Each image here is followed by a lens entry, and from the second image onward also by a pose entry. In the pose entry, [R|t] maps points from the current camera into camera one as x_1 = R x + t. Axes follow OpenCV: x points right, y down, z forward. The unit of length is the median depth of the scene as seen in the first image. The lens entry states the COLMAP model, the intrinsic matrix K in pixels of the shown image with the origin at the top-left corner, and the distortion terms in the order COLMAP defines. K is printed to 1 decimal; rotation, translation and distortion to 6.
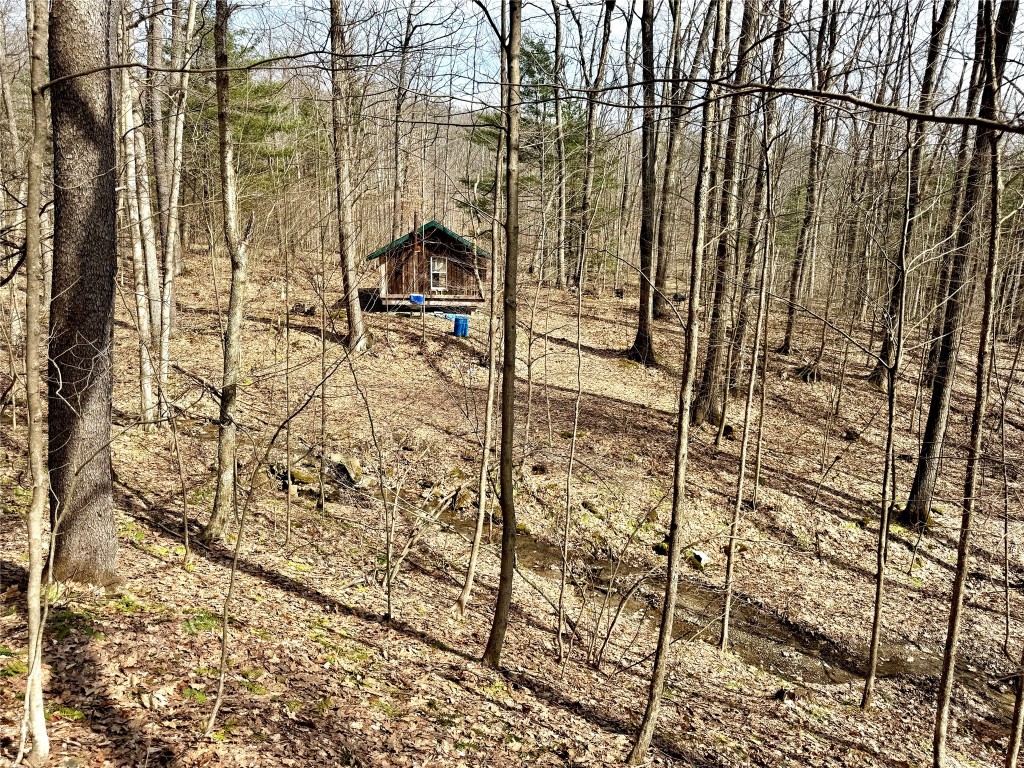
lens RADIAL K [[721.1, 0, 512.4], [0, 721.1, 384.5], [0, 0, 1]] dist [0.035873, -0.018573]
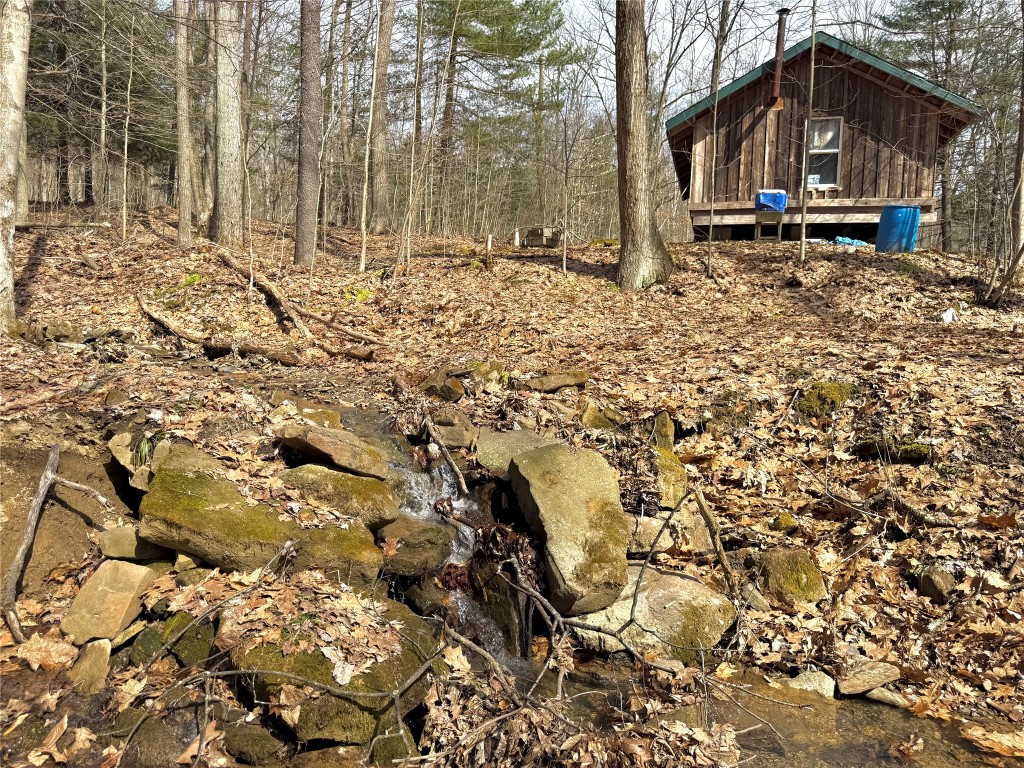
lens RADIAL K [[721.1, 0, 512.6], [0, 721.1, 383.7], [0, 0, 1]] dist [0.035873, -0.018573]
pose [[0.929318, 0.045052, -0.366523, -0.121610], [-0.094978, 0.988300, -0.119337, 0.074591], [0.356859, 0.145714, 0.922724, 0.580681]]
